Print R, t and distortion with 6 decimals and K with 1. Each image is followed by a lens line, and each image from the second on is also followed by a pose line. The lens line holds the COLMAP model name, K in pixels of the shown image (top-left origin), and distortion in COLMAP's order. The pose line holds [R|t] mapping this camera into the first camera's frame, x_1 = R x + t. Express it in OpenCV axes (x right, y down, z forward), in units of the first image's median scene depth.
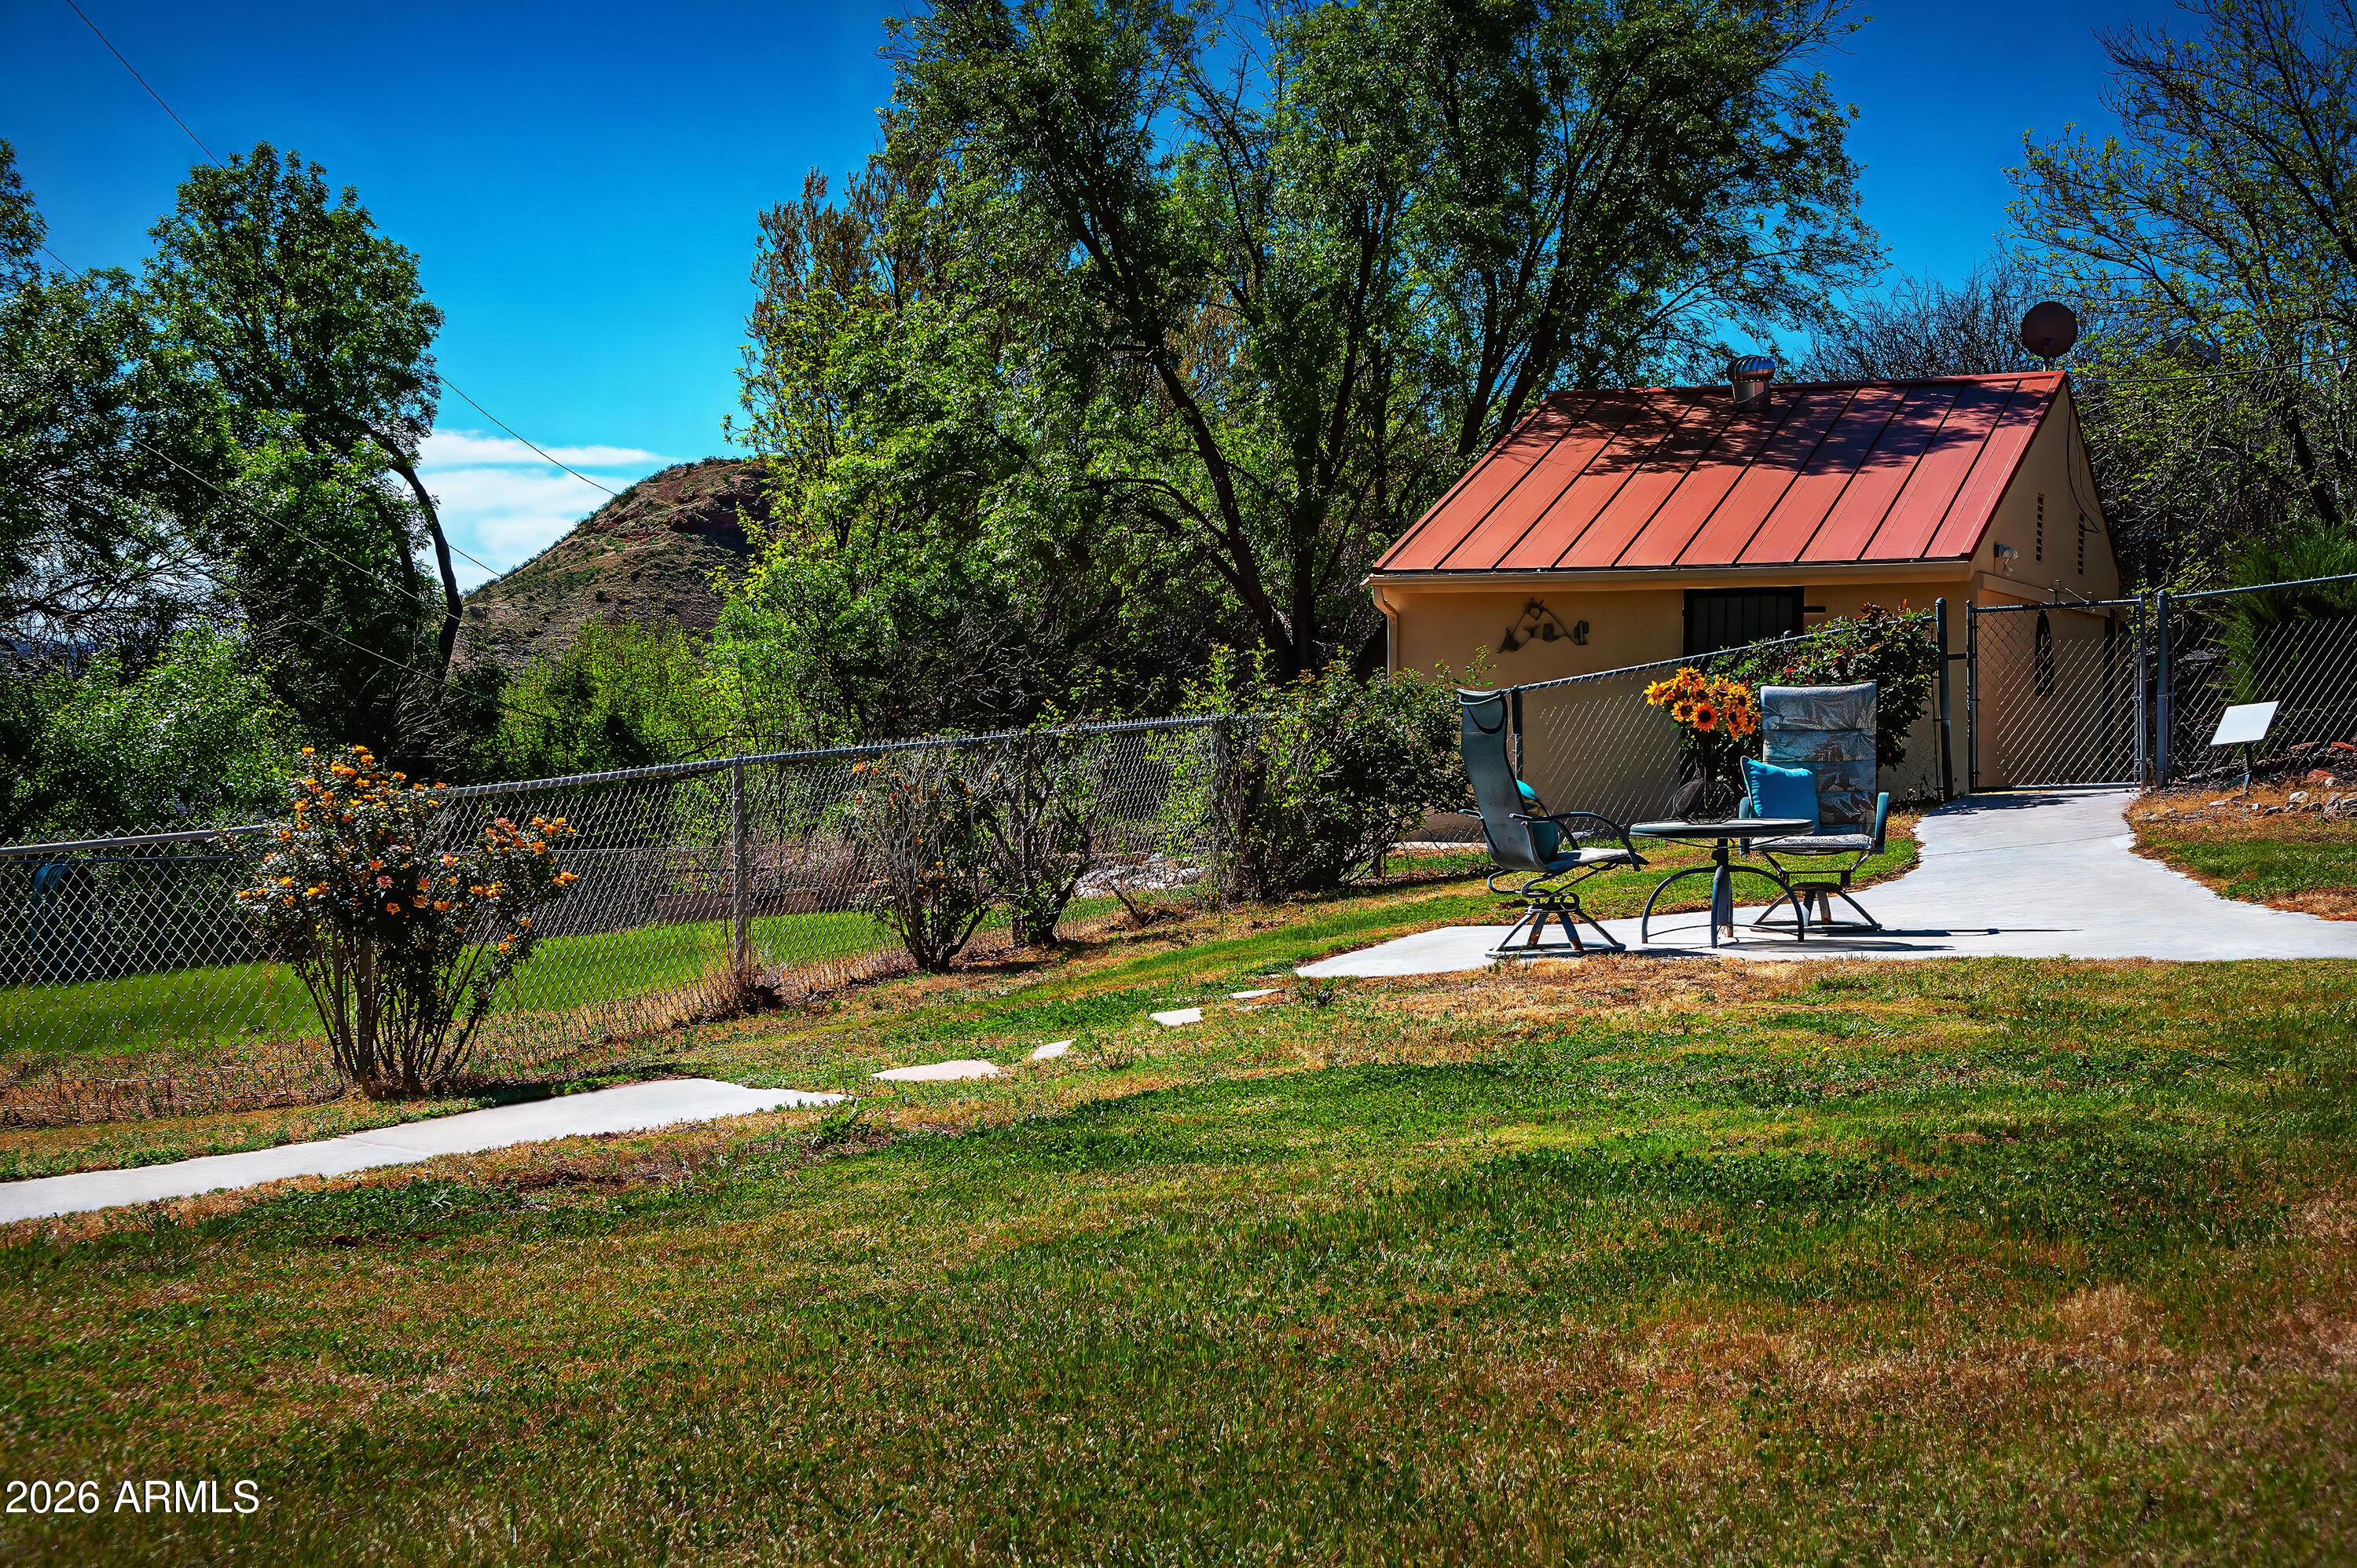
lens RADIAL K [[3686.2, 0, 1178.2], [0, 3686.2, 907.3], [0, 0, 1]] dist [-0.031670, 0.046213]
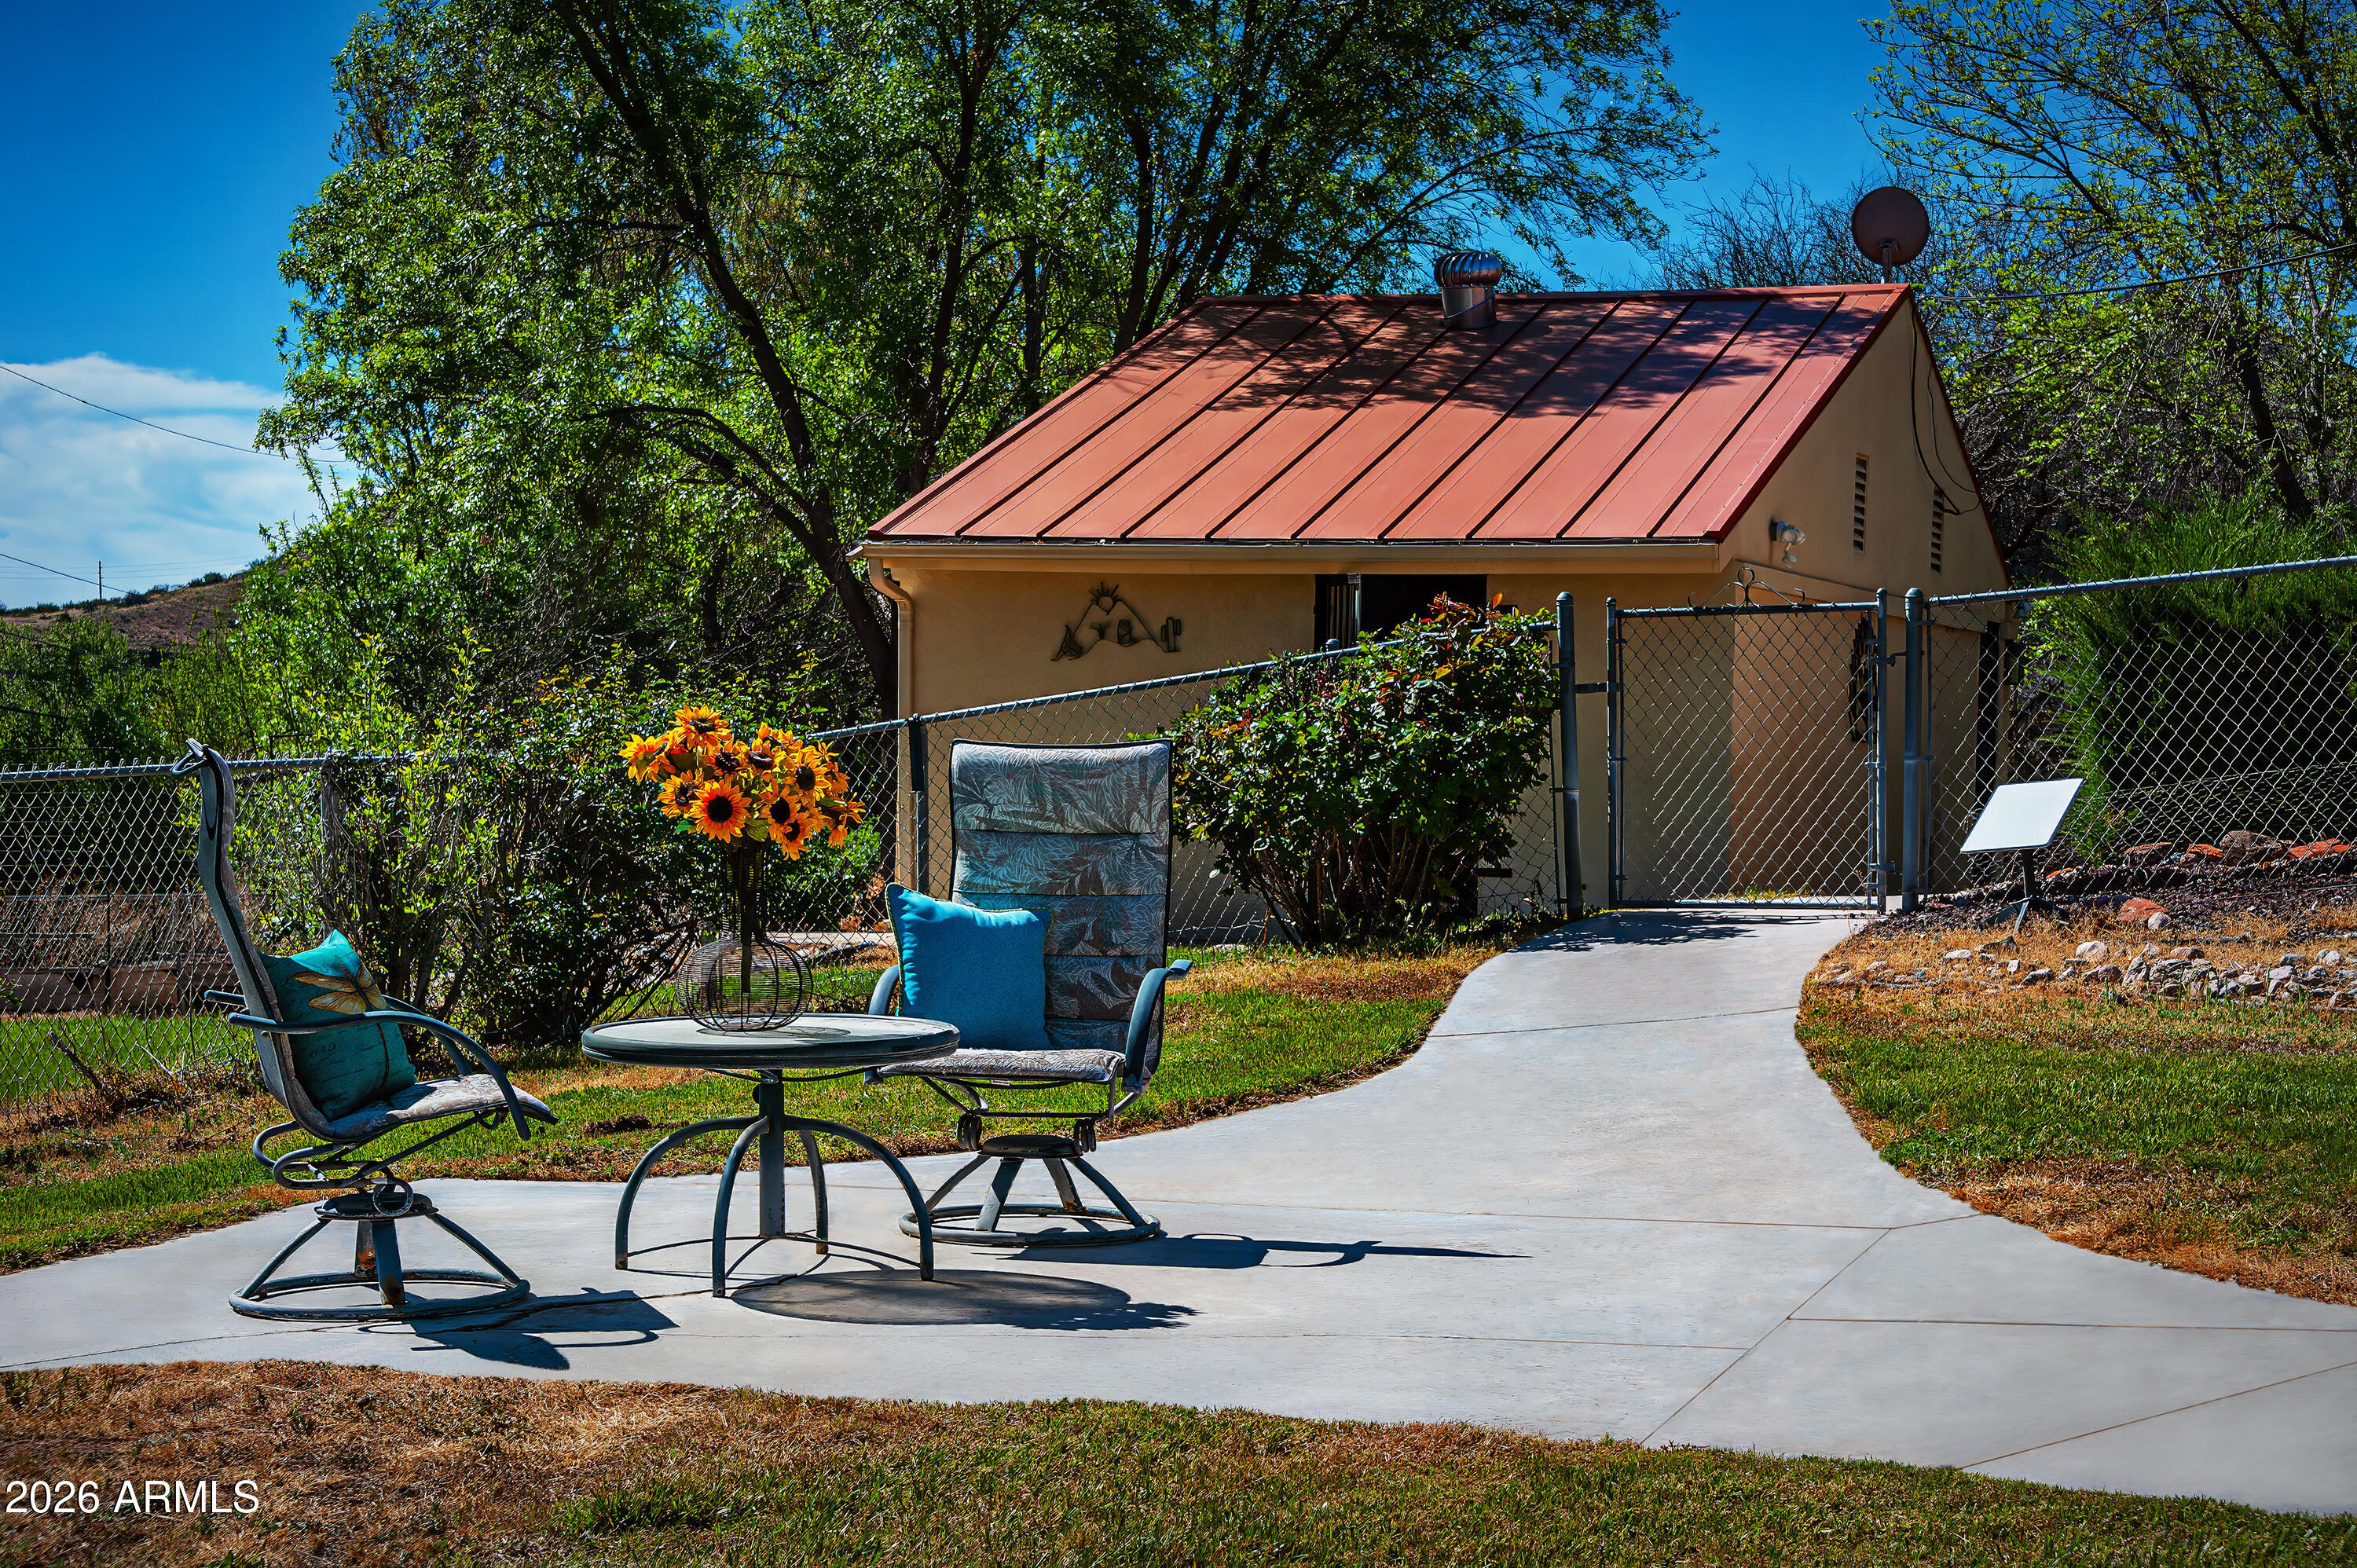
lens RADIAL K [[4280.0, 0, 1178.5], [0, 4280.0, 784.0], [0, 0, 1]] dist [0.061274, -0.275845]
pose [[0.999114, 0.027195, 0.032125, 0.079888], [-0.025971, 0.998943, -0.037935, -0.015362], [-0.033123, 0.037067, 0.998764, 0.190373]]
